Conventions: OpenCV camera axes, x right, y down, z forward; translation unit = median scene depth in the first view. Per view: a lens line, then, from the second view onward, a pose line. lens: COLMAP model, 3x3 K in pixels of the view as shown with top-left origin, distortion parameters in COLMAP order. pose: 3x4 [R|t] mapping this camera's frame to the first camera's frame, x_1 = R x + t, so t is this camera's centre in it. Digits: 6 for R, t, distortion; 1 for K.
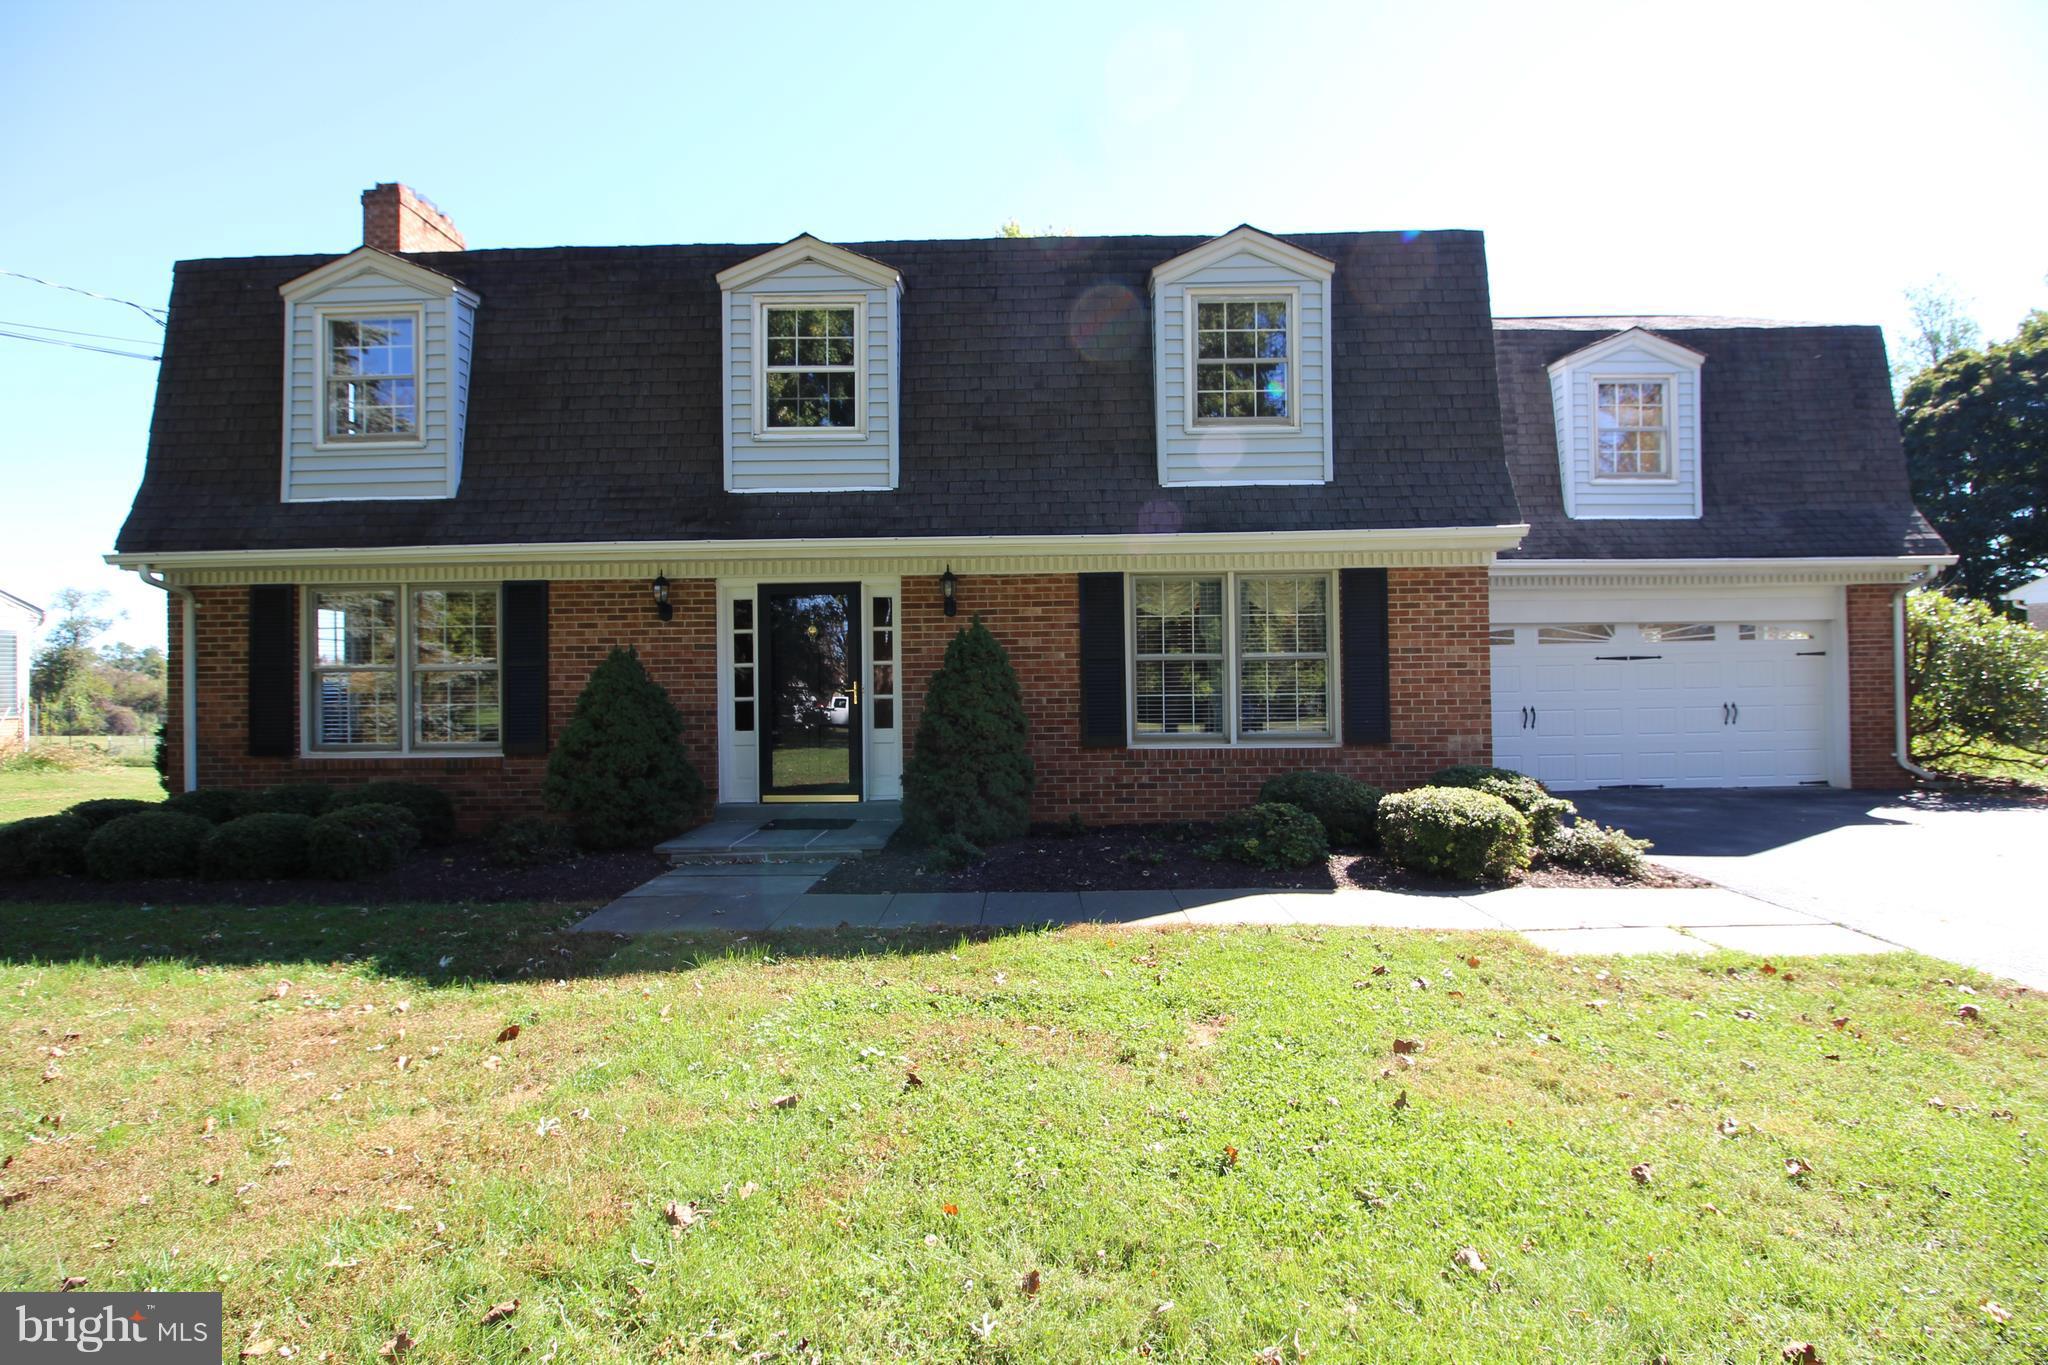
lens RADIAL K [[951.4, 0, 1012.4], [0, 951.4, 678.7], [0, 0, 1]] dist [0.000478, -0.019120]
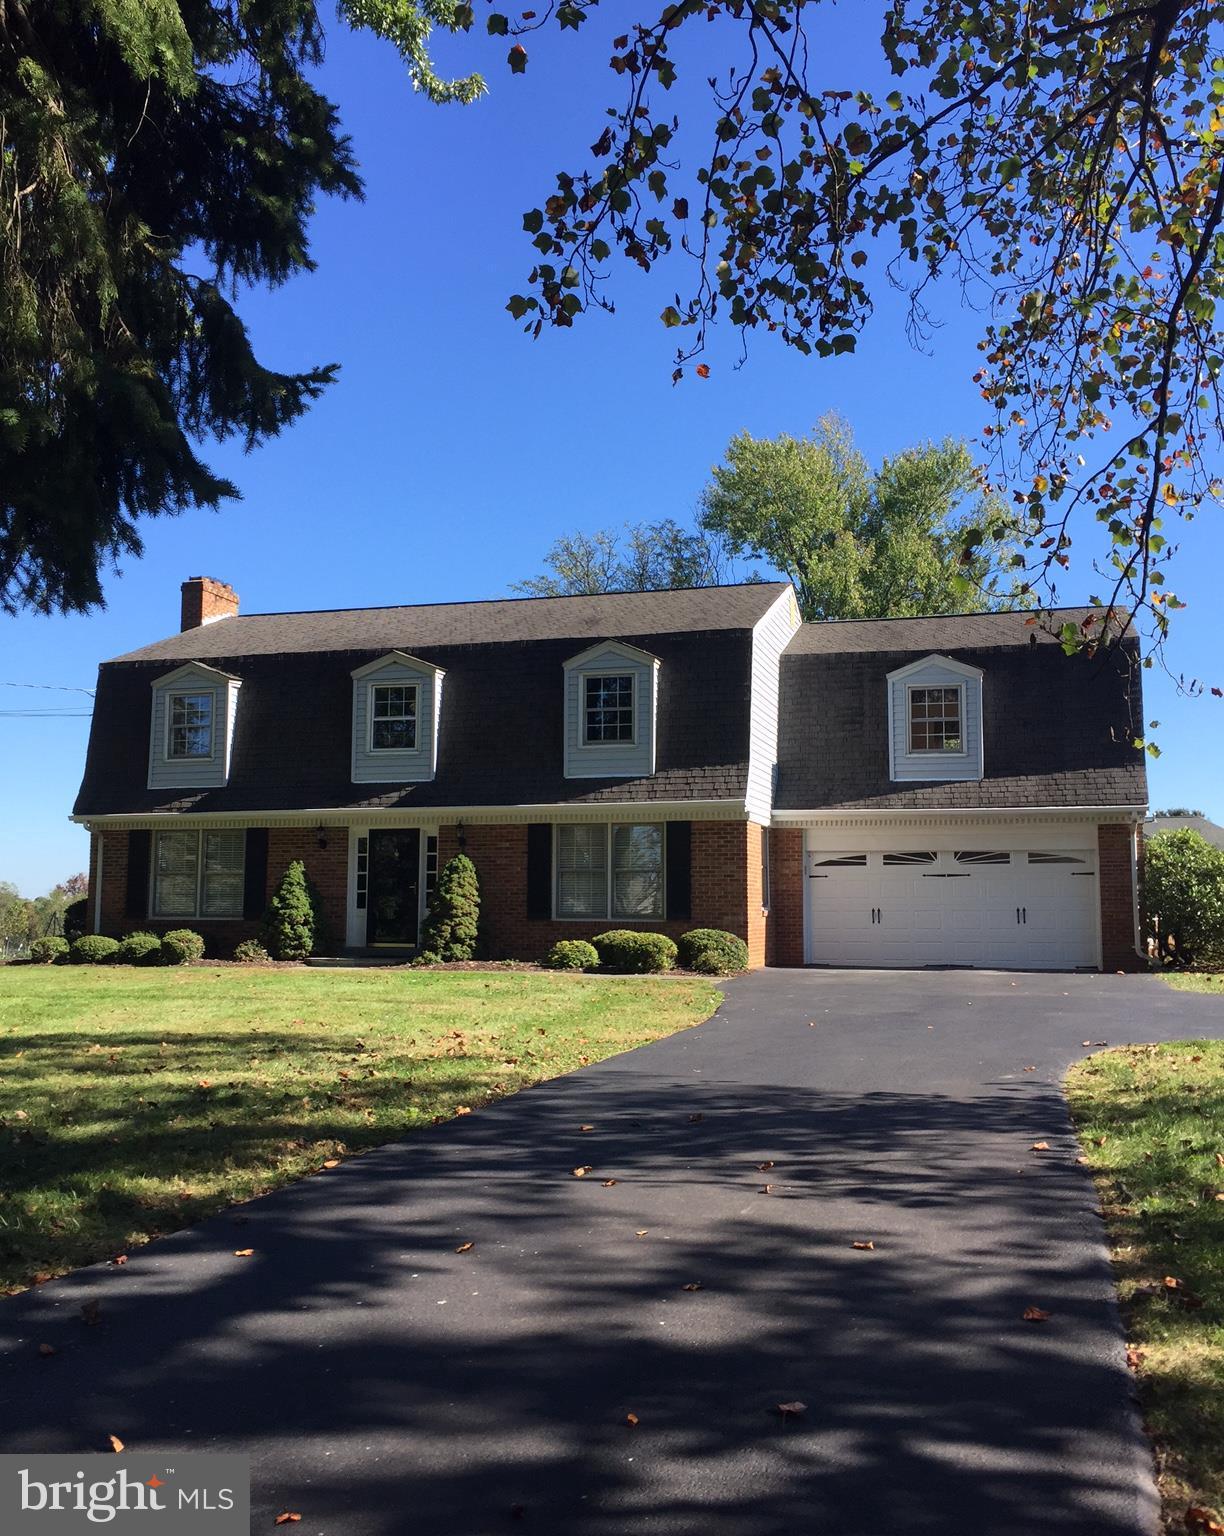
lens RADIAL K [[1625.8, 0, 612.0], [0, 1625.8, 768.0], [0, 0, 1]] dist [0.061651, -0.002175]
pose [[0.955467, -0.010340, -0.294918, 1.149093], [-0.018248, 0.995403, -0.094018, 0.073606], [0.294534, 0.095212, 0.950886, -1.941404]]
